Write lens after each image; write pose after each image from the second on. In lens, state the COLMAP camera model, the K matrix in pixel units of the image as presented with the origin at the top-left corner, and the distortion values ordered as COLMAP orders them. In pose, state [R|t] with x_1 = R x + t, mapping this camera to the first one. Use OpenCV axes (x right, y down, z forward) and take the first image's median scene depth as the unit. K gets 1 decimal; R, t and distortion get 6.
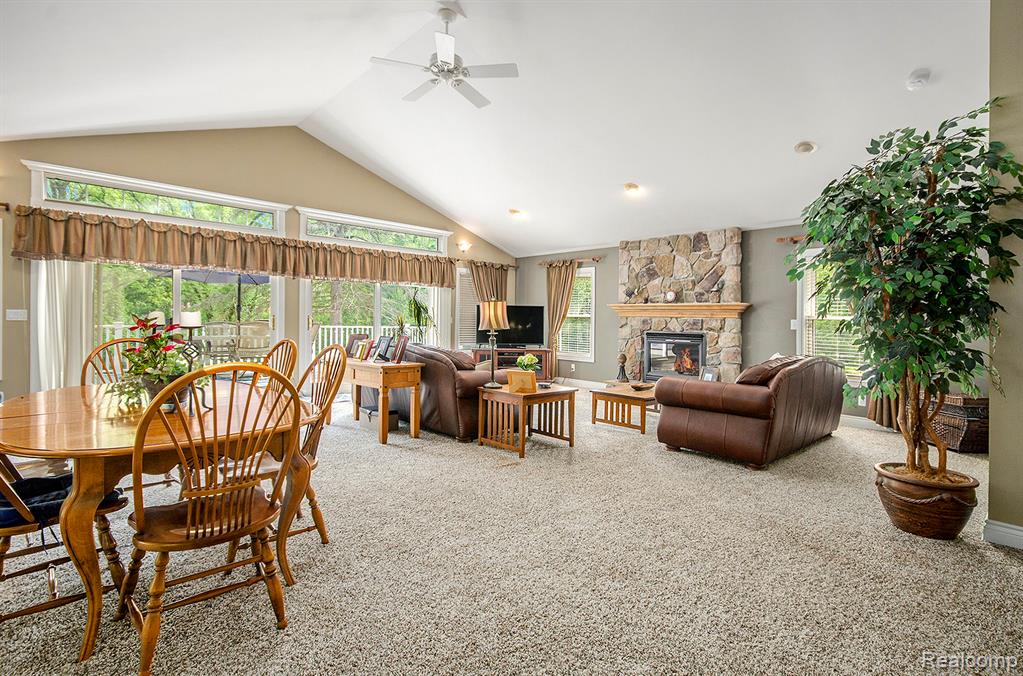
lens RADIAL K [[531.9, 0, 511.5], [0, 531.9, 338.0], [0, 0, 1]] dist [0.009468, 0.000530]
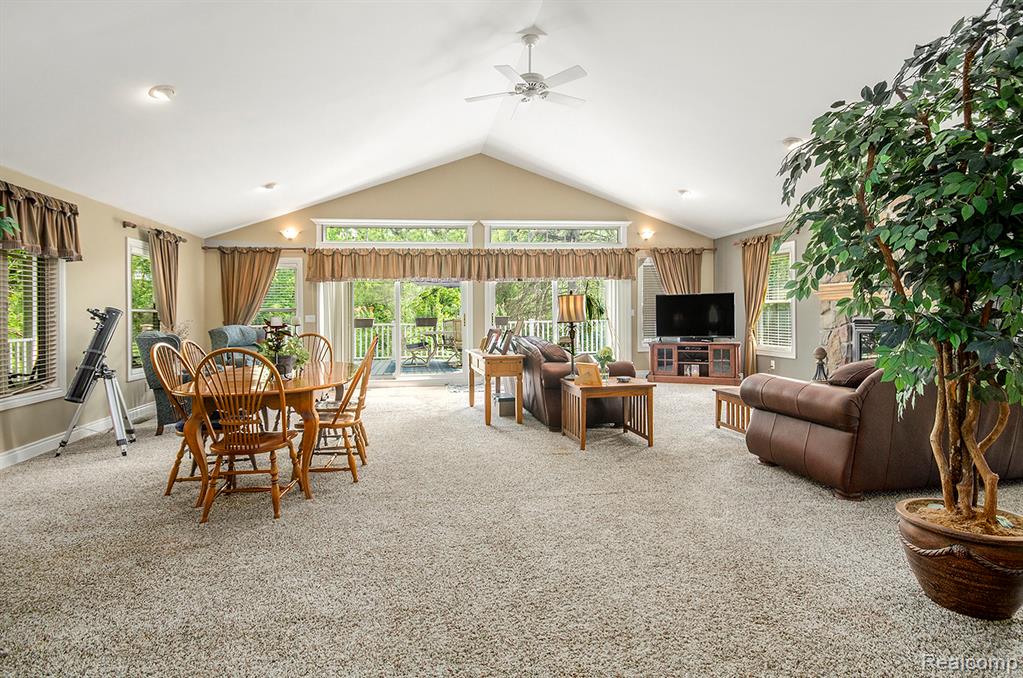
lens RADIAL K [[603.2, 0, 508.1], [0, 603.2, 305.5], [0, 0, 1]] dist [-0.030238, -0.000499]
pose [[0.772714, -0.041641, -0.633387, 0.425253], [0.010527, 0.998549, -0.052805, 0.009003], [0.634667, 0.034136, 0.772032, 0.022690]]
